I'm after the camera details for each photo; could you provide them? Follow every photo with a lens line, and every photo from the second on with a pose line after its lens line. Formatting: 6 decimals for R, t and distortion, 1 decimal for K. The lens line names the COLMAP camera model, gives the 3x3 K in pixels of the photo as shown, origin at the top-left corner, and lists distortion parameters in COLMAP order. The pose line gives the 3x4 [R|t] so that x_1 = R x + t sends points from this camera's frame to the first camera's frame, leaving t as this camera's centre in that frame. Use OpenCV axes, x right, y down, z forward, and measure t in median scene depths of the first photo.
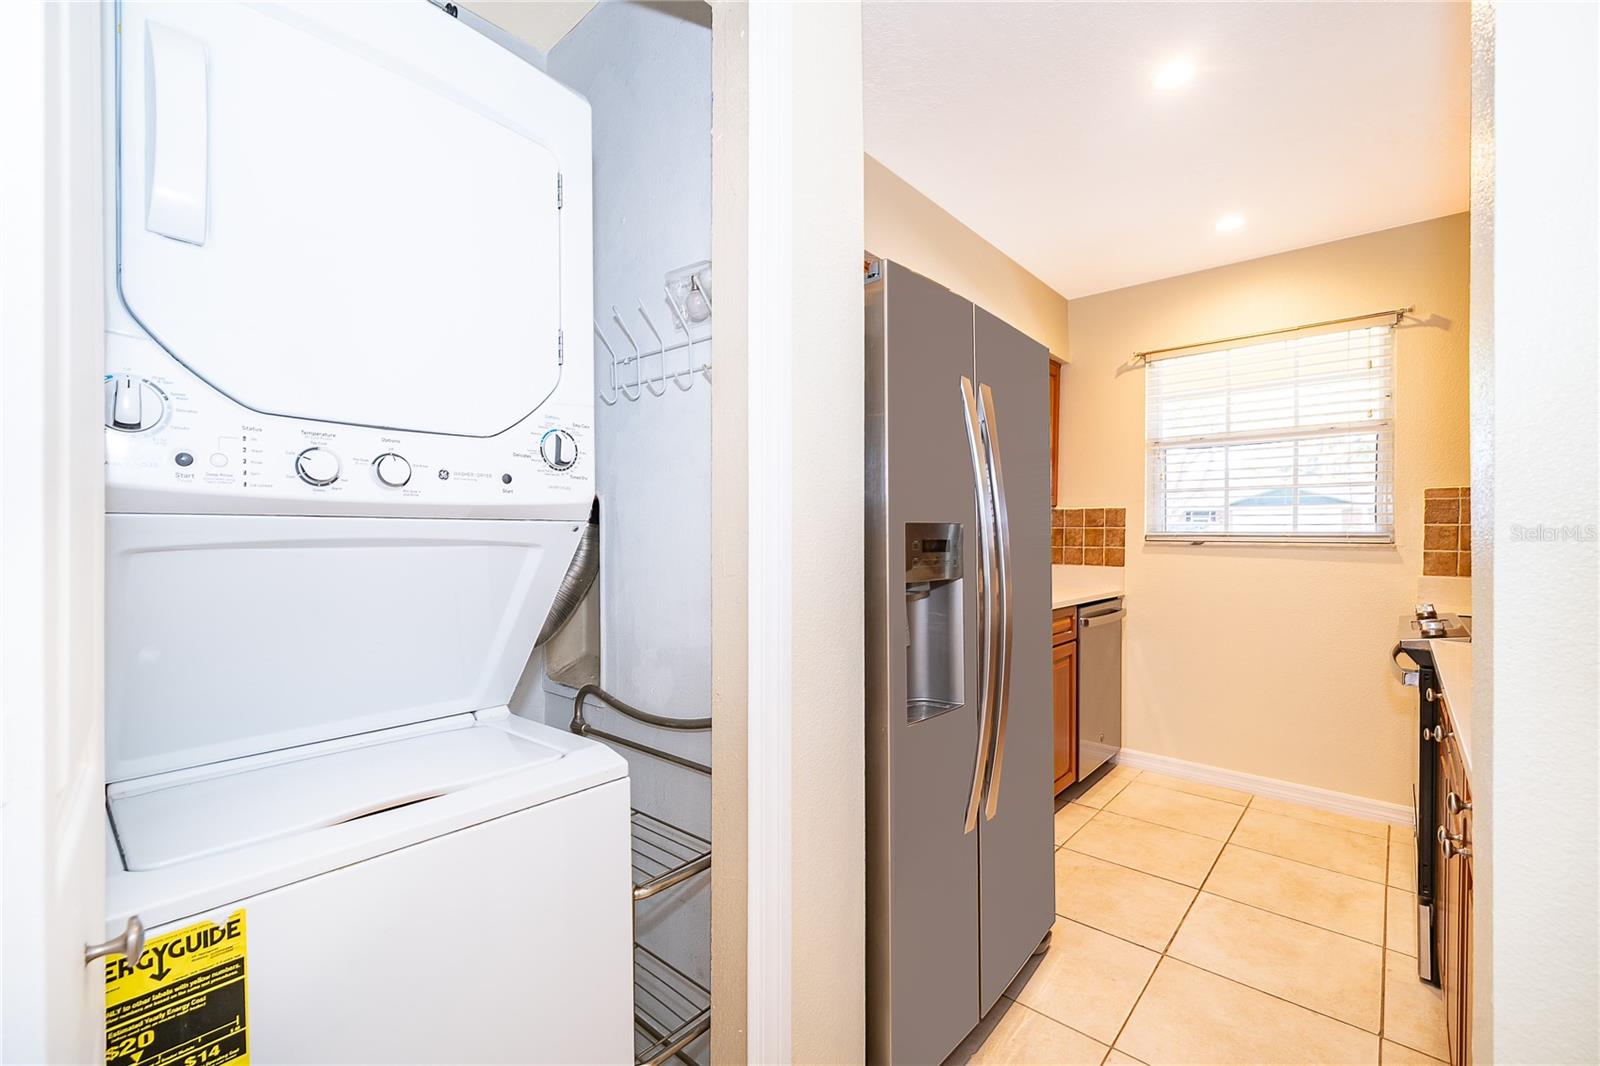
lens RADIAL K [[666.4, 0, 800.0], [0, 666.4, 533.0], [0, 0, 1]] dist [0.000453, 0.000056]
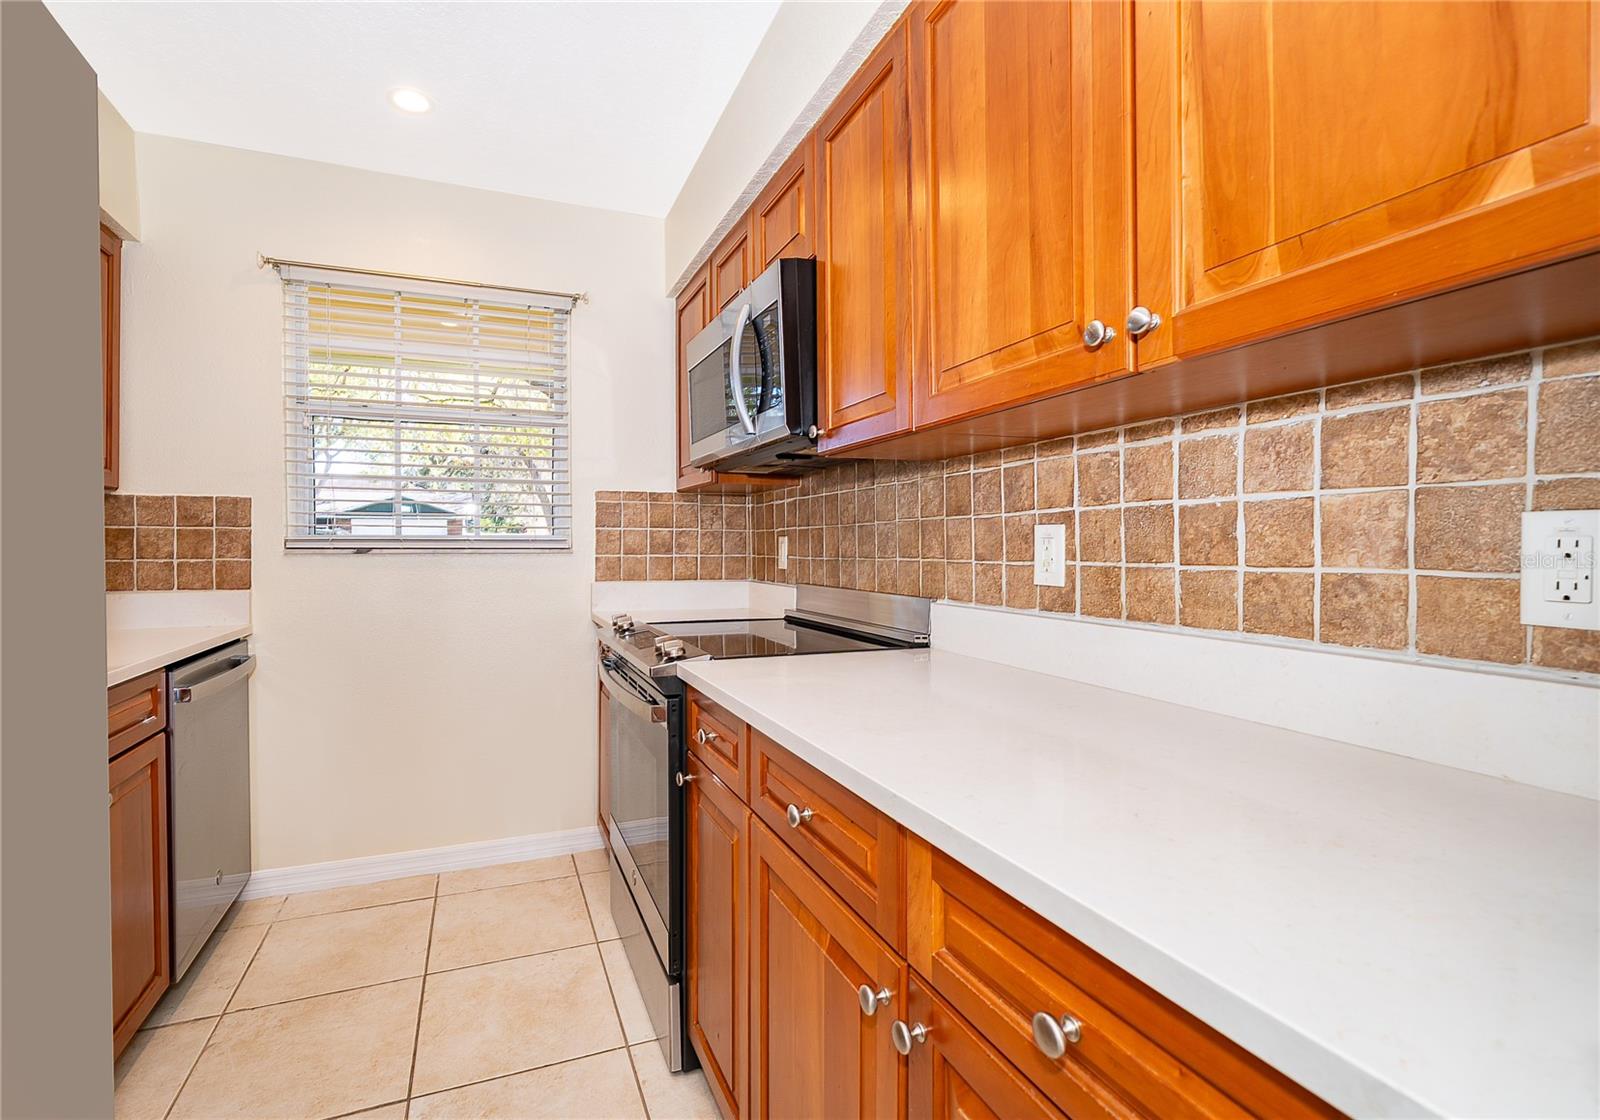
lens RADIAL K [[729.0, 0, 757.6], [0, 729.0, 559.3], [0, 0, 1]] dist [-0.006334, -0.000323]
pose [[0.467251, -0.021253, 0.883869, 0.116145], [0.000299, 0.999715, 0.023880, 0.006193], [-0.884125, -0.010893, 0.467124, 0.287691]]
